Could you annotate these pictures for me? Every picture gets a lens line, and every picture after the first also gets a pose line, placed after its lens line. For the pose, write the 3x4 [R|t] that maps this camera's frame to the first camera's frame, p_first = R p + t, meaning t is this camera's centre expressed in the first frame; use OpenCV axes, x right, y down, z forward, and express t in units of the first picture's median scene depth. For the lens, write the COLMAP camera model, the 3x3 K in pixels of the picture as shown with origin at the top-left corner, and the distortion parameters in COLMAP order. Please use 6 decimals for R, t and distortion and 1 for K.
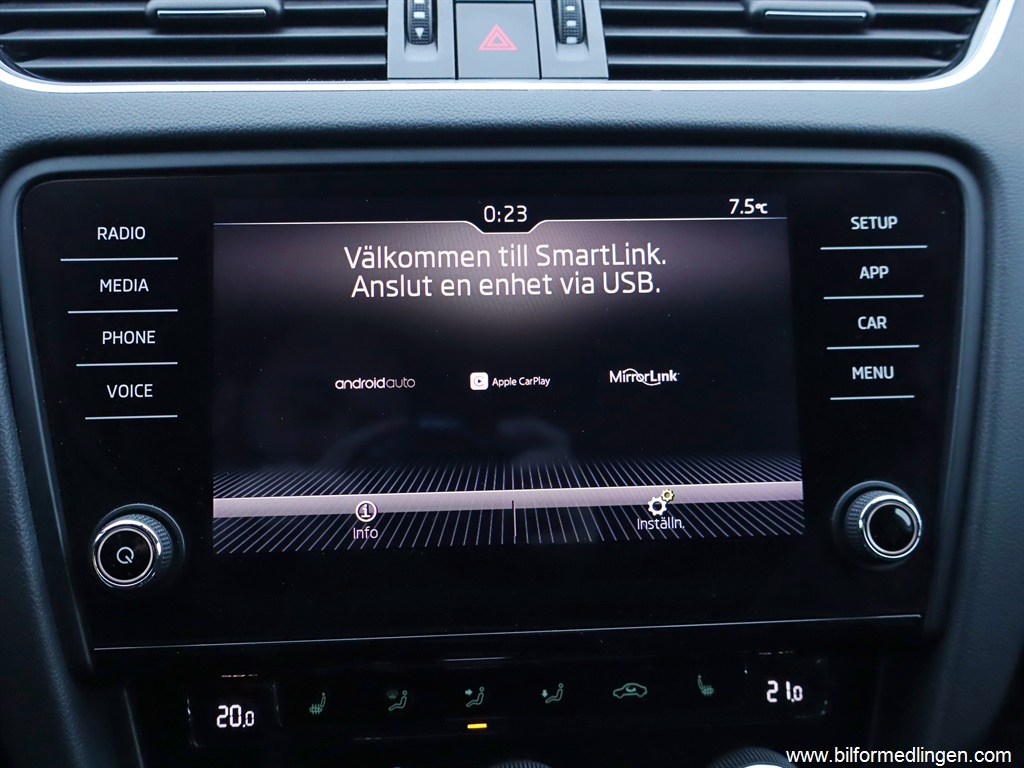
lens RADIAL K [[942.3, 0, 512.0], [0, 942.3, 384.0], [0, 0, 1]] dist [0.002405, 0.003734]
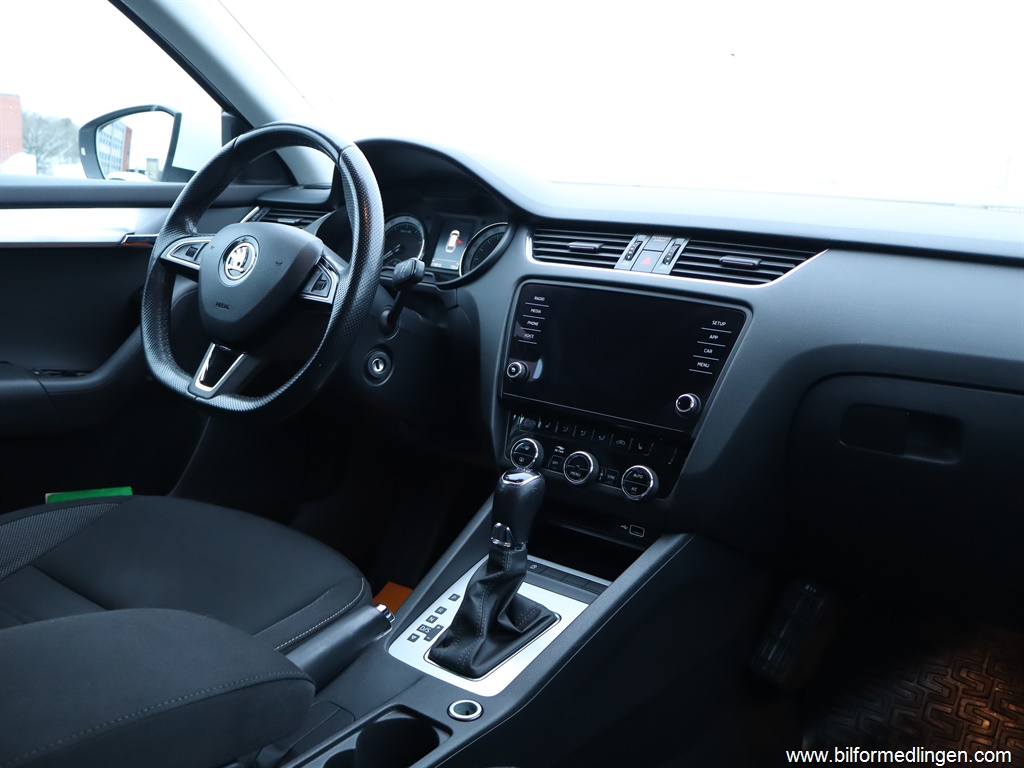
lens RADIAL K [[942.3, 0, 512.0], [0, 942.3, 384.0], [0, 0, 1]] dist [0.002405, 0.003734]
pose [[0.758004, 0.173229, -0.628826, 1.967280], [-0.282122, 0.956313, -0.076632, 0.498176], [0.588080, 0.235493, 0.773760, -1.968926]]
